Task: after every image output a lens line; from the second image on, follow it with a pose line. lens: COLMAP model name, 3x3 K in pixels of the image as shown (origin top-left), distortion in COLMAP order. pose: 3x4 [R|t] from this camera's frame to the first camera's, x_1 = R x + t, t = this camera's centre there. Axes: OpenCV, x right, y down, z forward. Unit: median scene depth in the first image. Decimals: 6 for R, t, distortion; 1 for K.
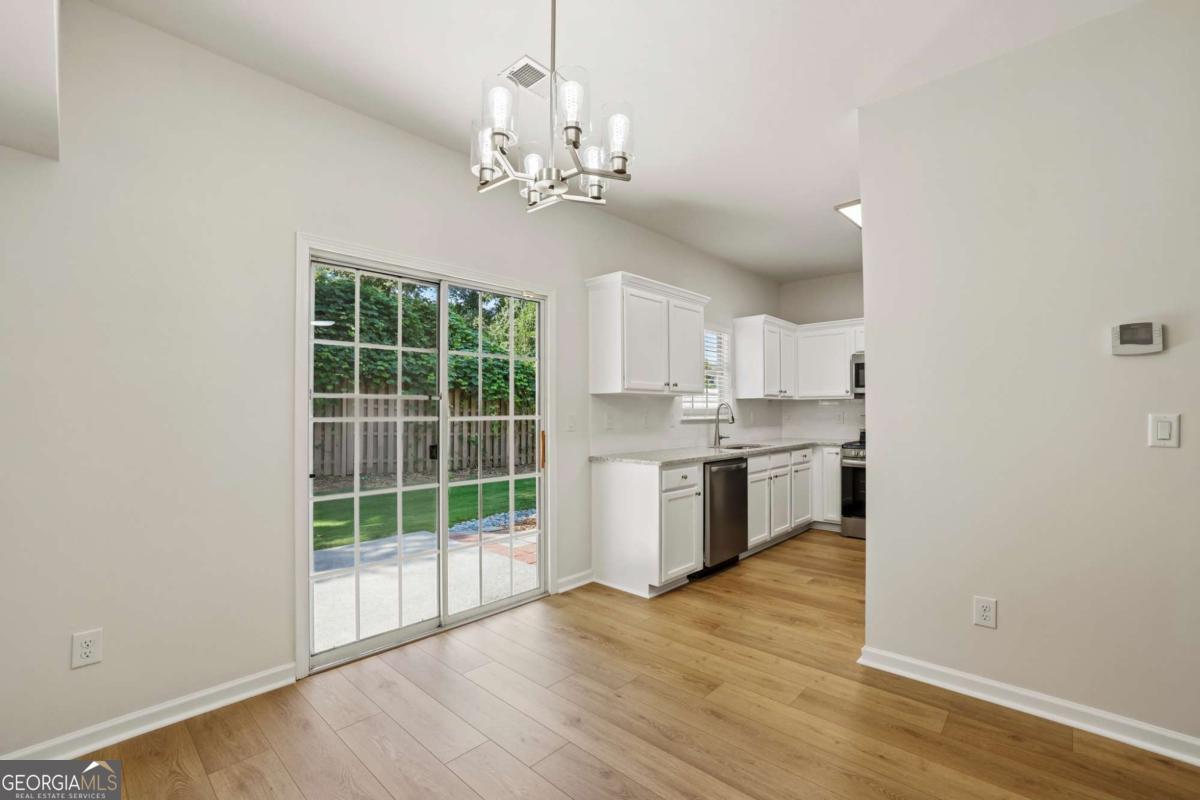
lens RADIAL K [[517.9, 0, 598.8], [0, 517.9, 406.1], [0, 0, 1]] dist [-0.050387, 0.018371]
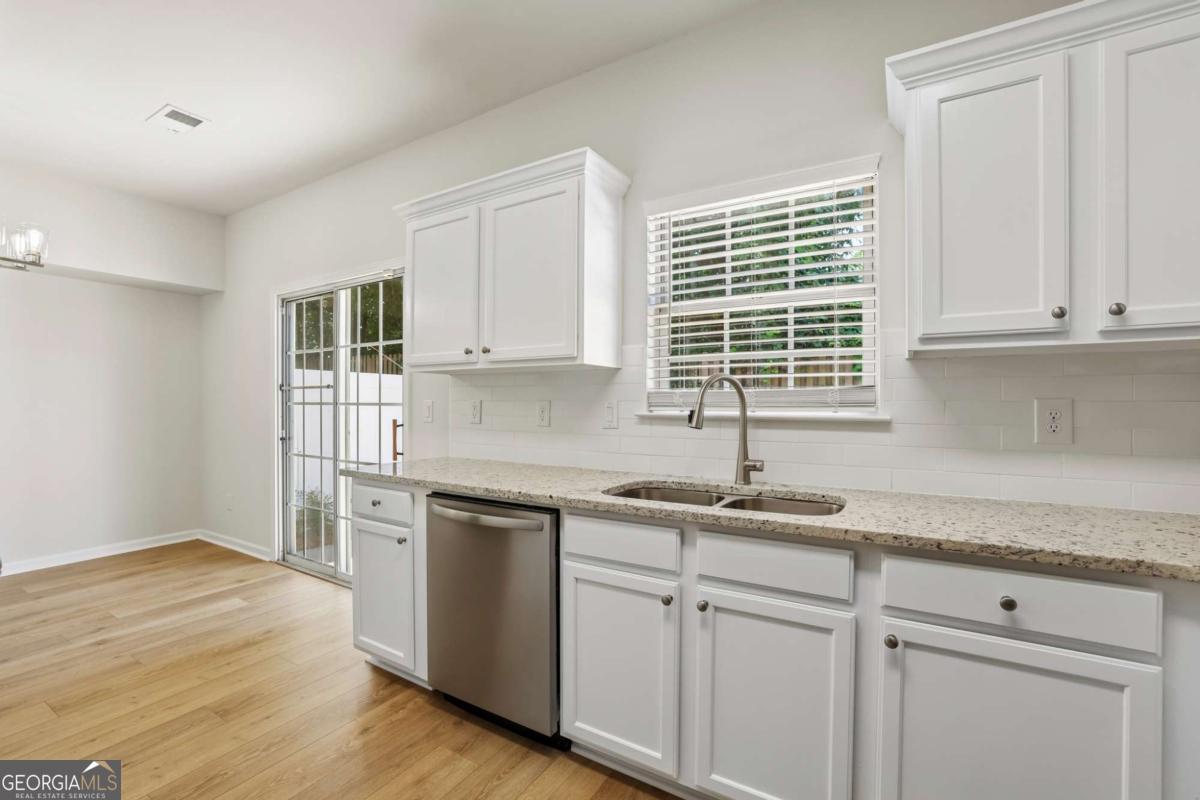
lens RADIAL K [[517.9, 0, 598.8], [0, 517.9, 406.1], [0, 0, 1]] dist [-0.050387, 0.018371]
pose [[0.206124, 0.011165, -0.978462, 0.681757], [0.008562, 0.999876, 0.013213, 0.012500], [0.978488, -0.011101, 0.206003, 0.943706]]
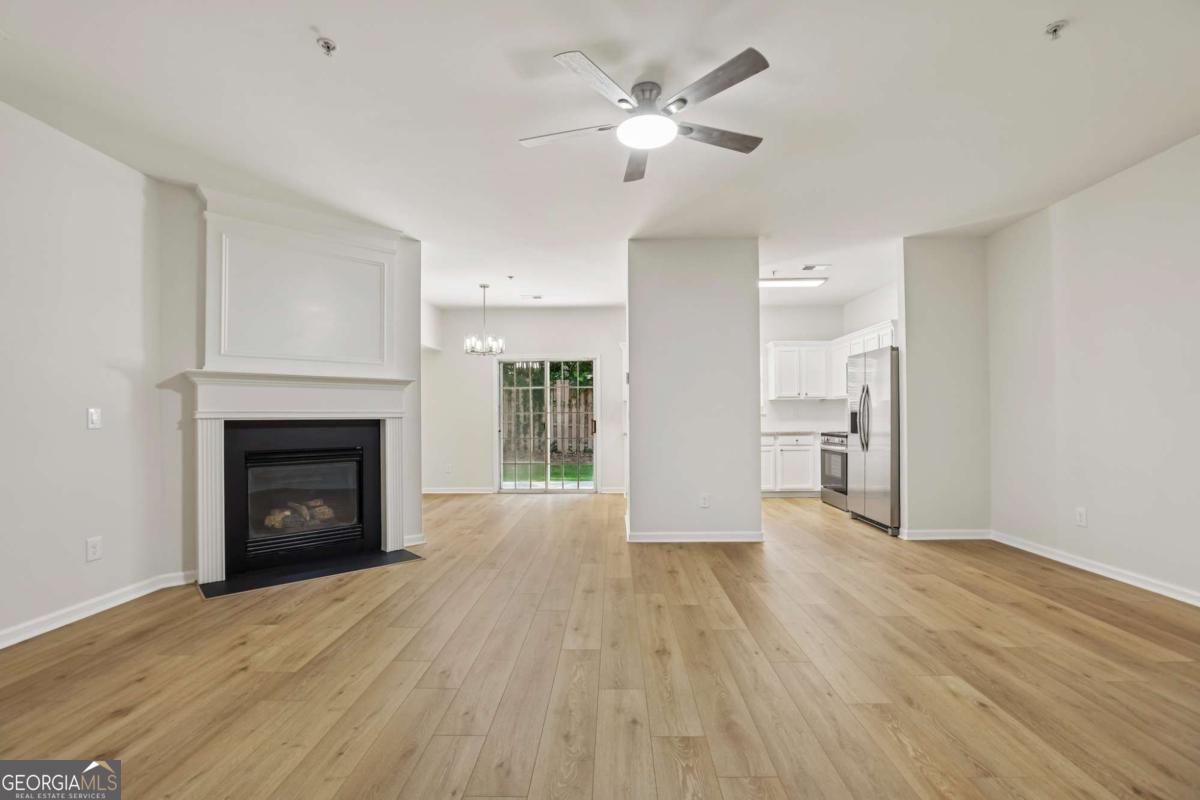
lens RADIAL K [[522.0, 0, 602.8], [0, 522.0, 416.9], [0, 0, 1]] dist [-0.042977, 0.015487]
pose [[0.668539, 0.000939, -0.743676, 1.307285], [0.012094, 0.999853, 0.012135, 0.011767], [0.743578, -0.017107, 0.668430, -0.393882]]
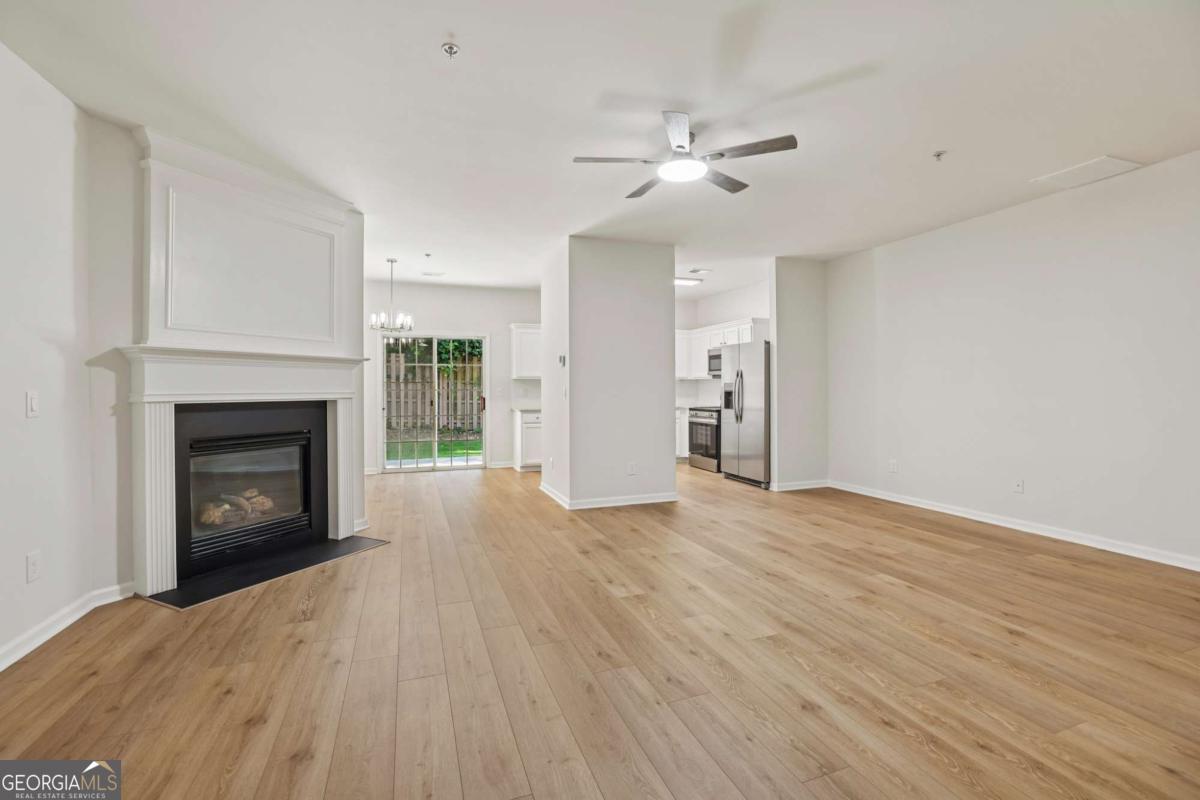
lens RADIAL K [[516.7, 0, 597.0], [0, 516.7, 390.2], [0, 0, 1]] dist [-0.038331, 0.011665]
pose [[0.891281, 0.001184, -0.453450, 1.124052], [0.005921, 0.999881, 0.014249, -0.005768], [0.453413, -0.015385, 0.891168, -0.664919]]
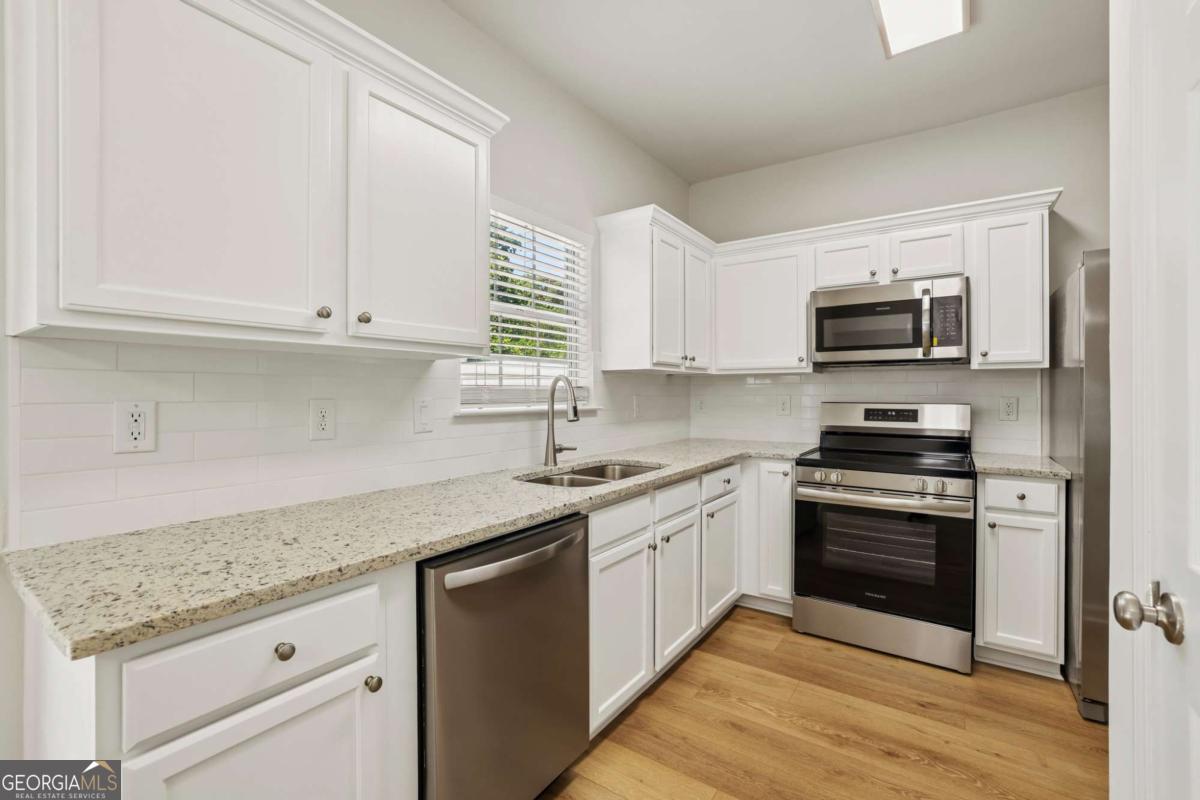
lens RADIAL K [[516.7, 0, 597.0], [0, 516.7, 390.2], [0, 0, 1]] dist [-0.038331, 0.011665]
pose [[0.990143, 0.003508, 0.140019, 0.236568], [-0.004567, 0.999963, 0.007239, 0.002869], [-0.139989, -0.007807, 0.990122, 0.603991]]
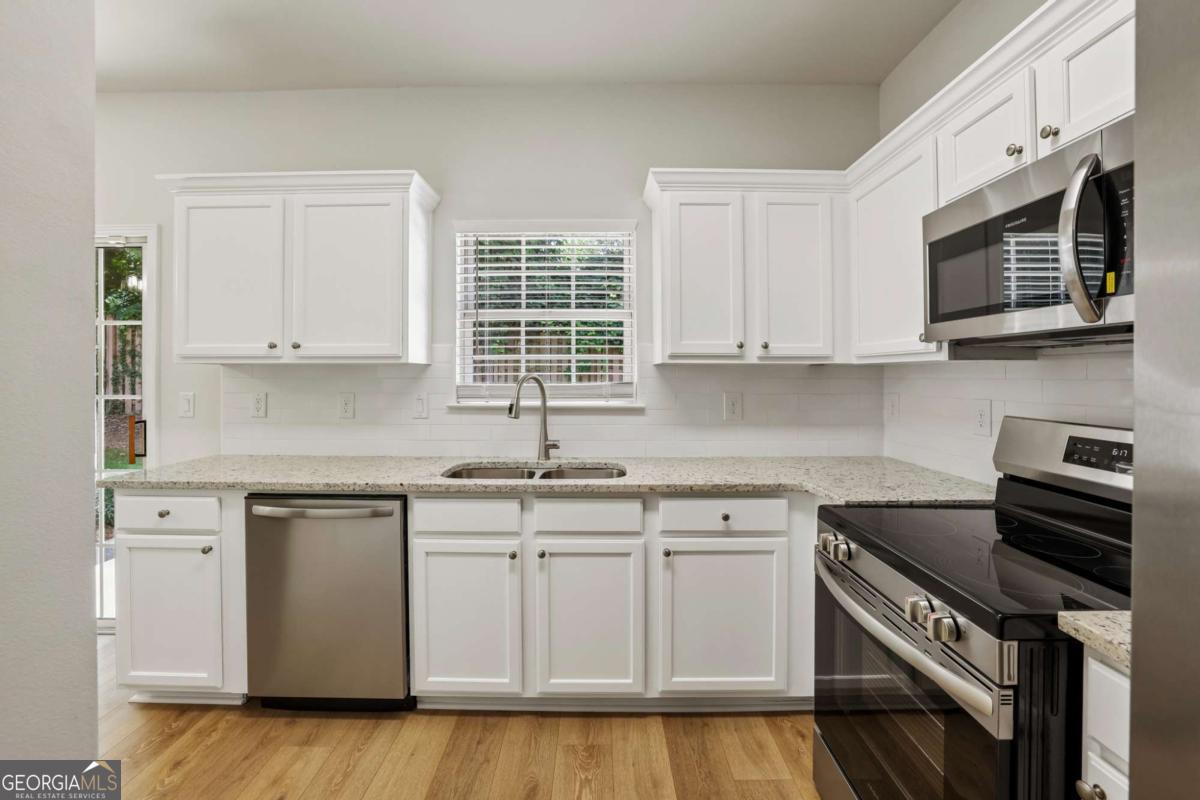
lens RADIAL K [[517.4, 0, 590.4], [0, 517.4, 372.1], [0, 0, 1]] dist [-0.028044, 0.000925]
pose [[0.677528, -0.000320, -0.735497, 0.728641], [0.005678, 0.999972, 0.004796, -0.012578], [0.735475, -0.007426, 0.677512, 0.805522]]
